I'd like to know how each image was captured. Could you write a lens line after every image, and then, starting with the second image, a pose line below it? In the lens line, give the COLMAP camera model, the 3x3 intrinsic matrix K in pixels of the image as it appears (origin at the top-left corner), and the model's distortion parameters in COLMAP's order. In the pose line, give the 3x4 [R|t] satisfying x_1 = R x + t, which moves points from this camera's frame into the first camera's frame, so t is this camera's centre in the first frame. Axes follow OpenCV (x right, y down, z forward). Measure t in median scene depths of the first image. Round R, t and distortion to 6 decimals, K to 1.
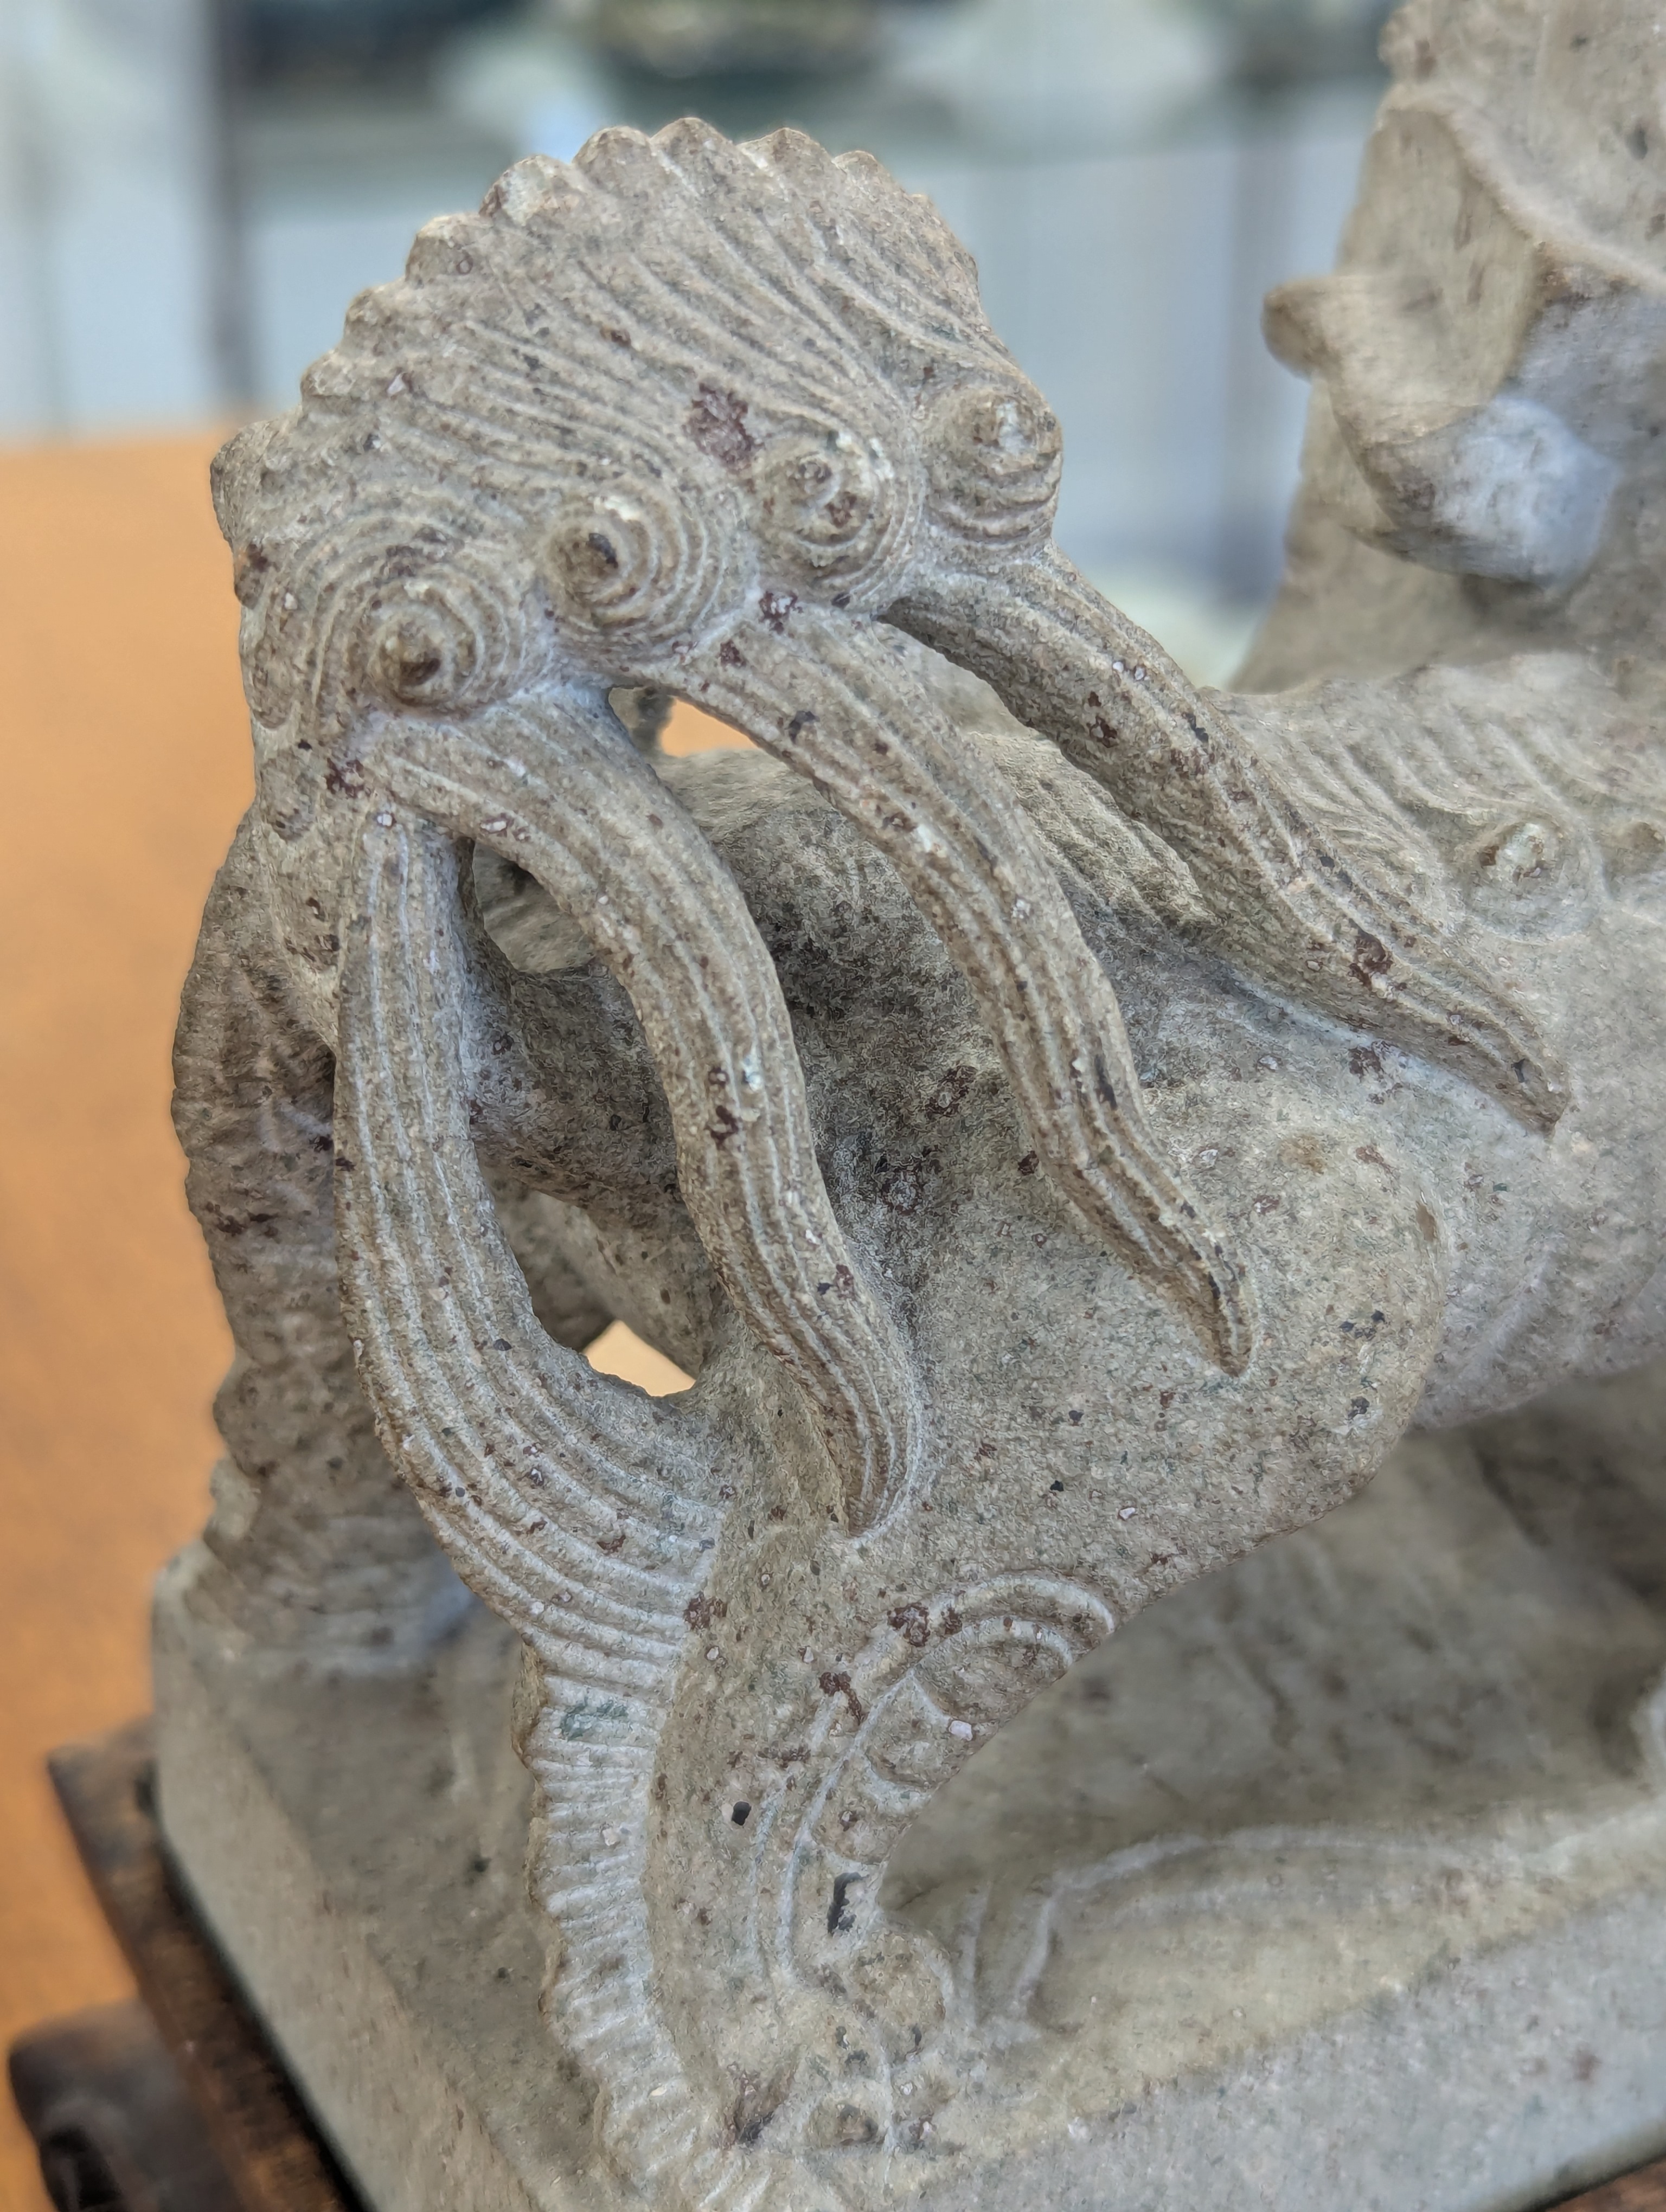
lens RADIAL K [[3306.0, 0, 813.6], [0, 3306.0, 1108.4], [0, 0, 1]] dist [0.123997, -1.053157]
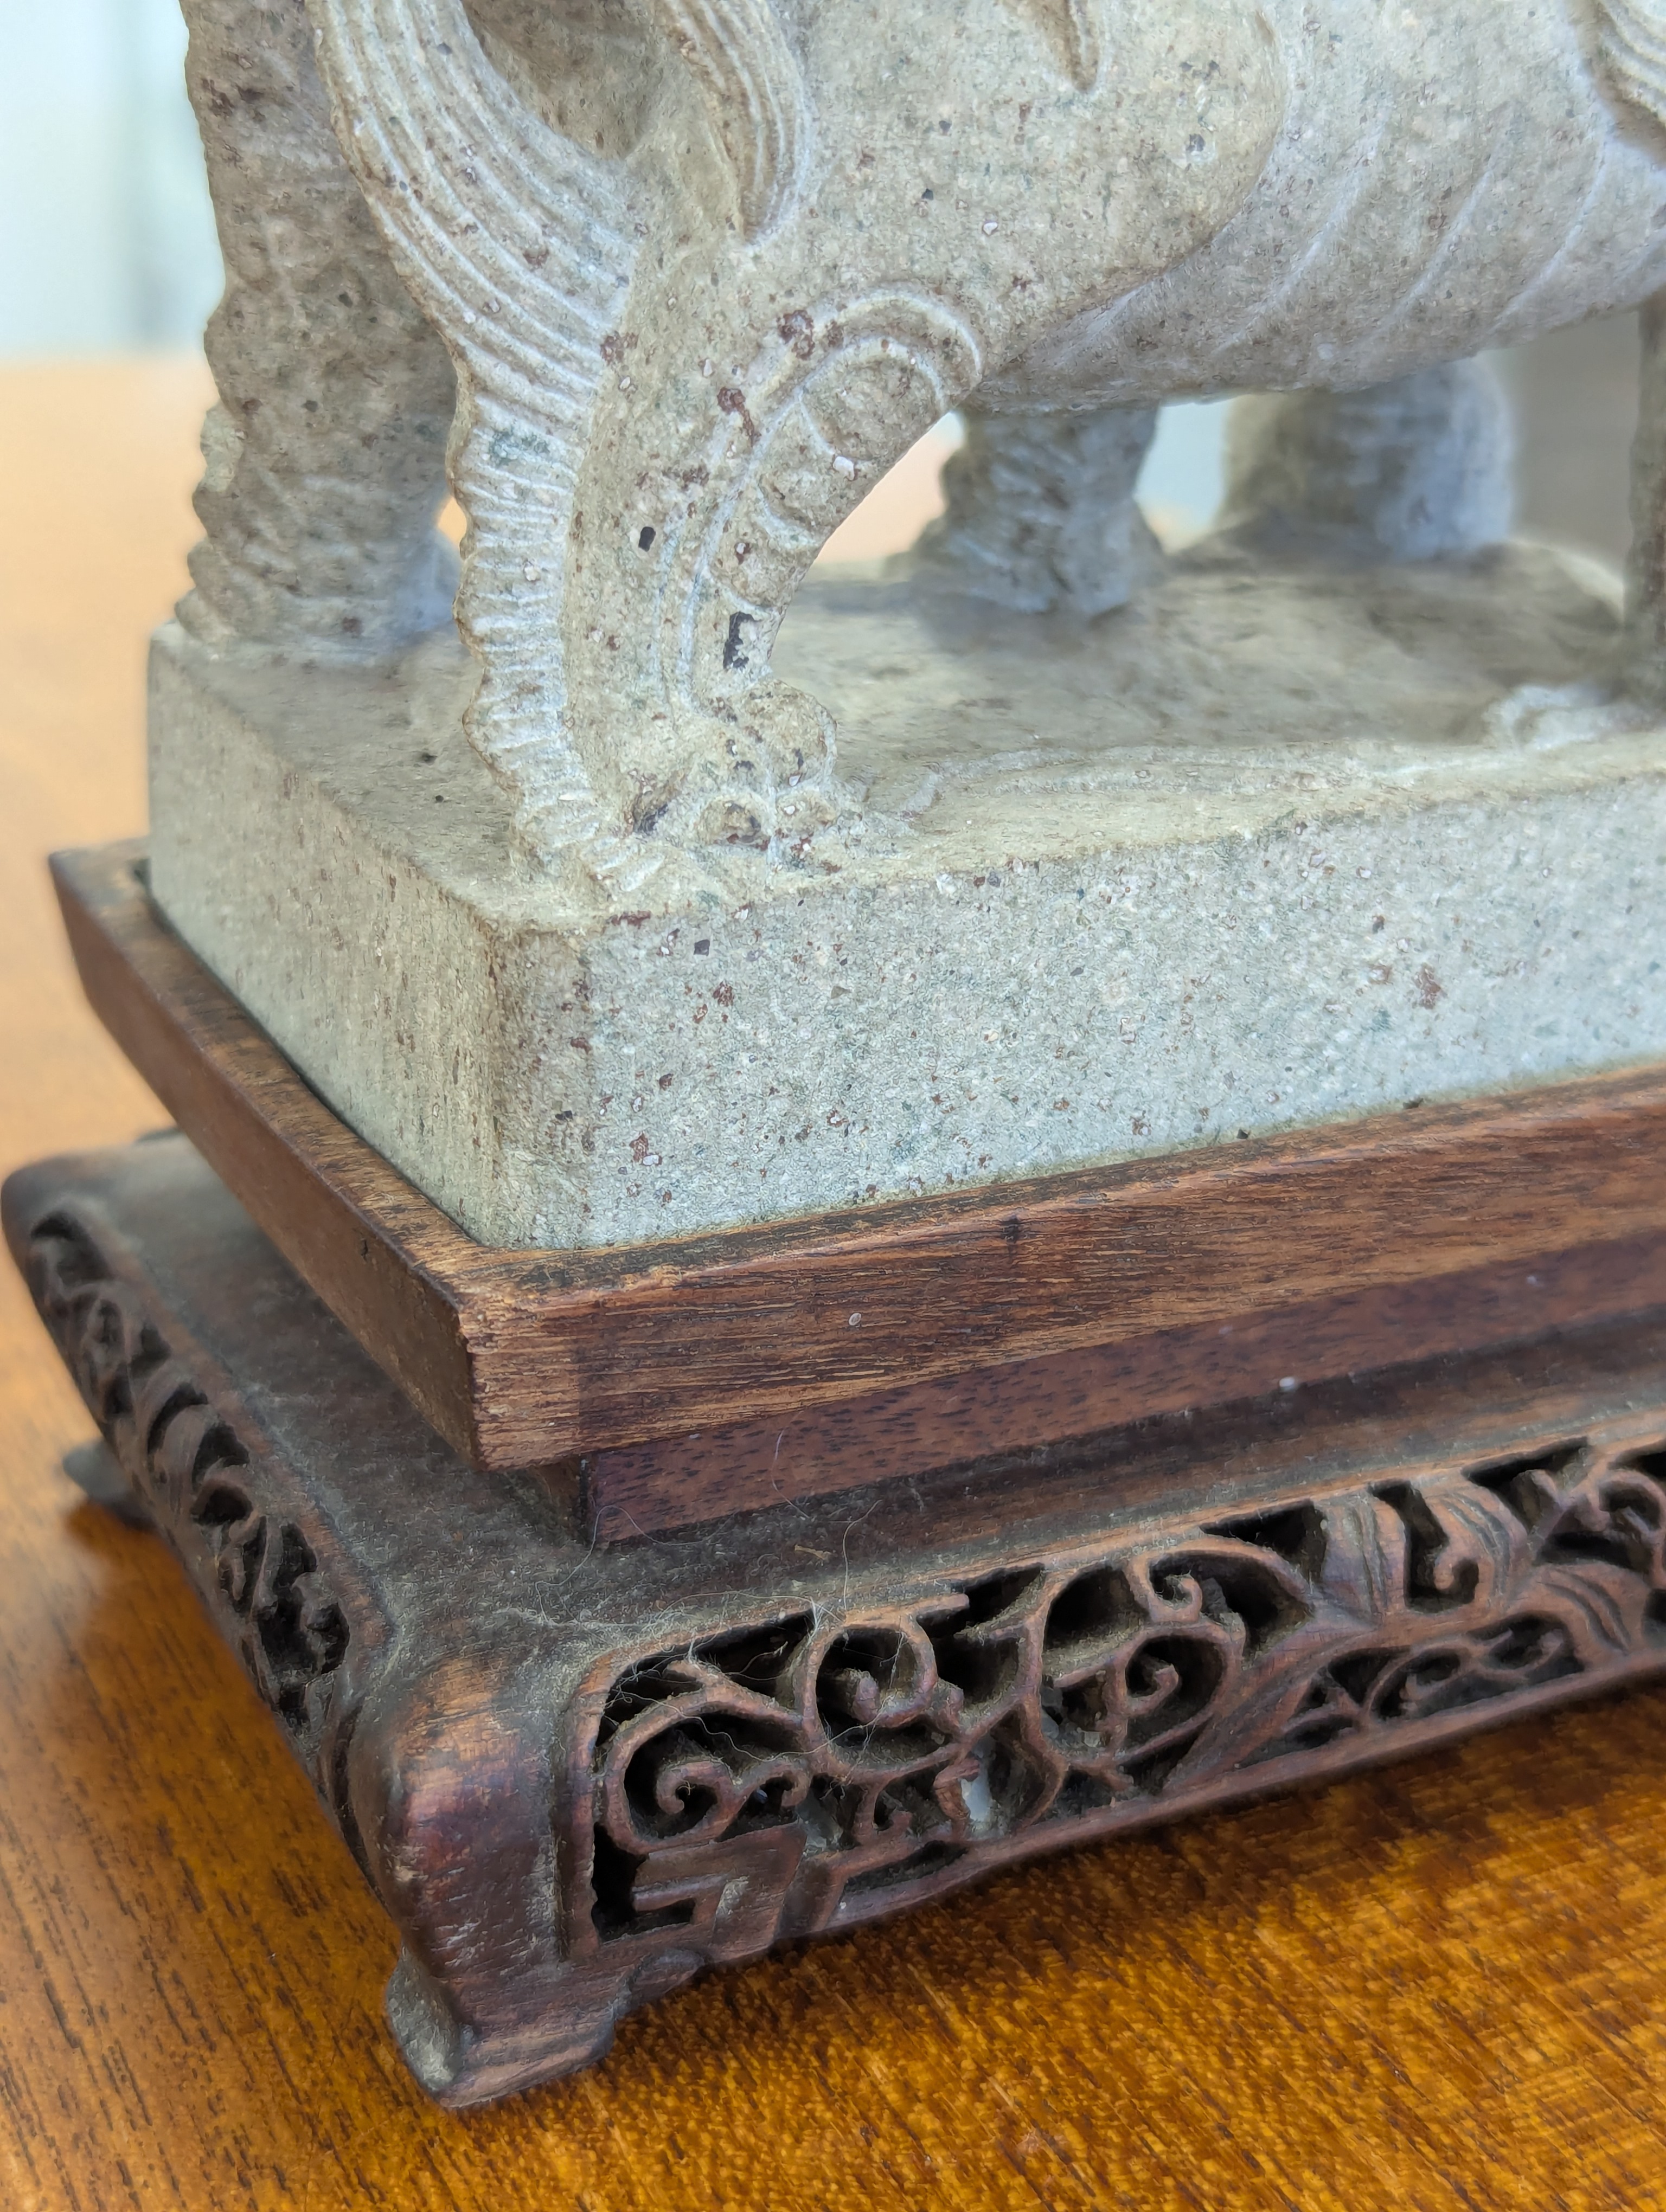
lens RADIAL K [[3281.2, 0, 873.4], [0, 3281.2, 1104.7], [0, 0, 1]] dist [0.163114, -1.133300]
pose [[0.999566, 0.028668, -0.006766, 0.069532], [-0.029072, 0.997119, -0.070054, 0.491668], [0.004739, 0.070220, 0.997520, -0.103671]]
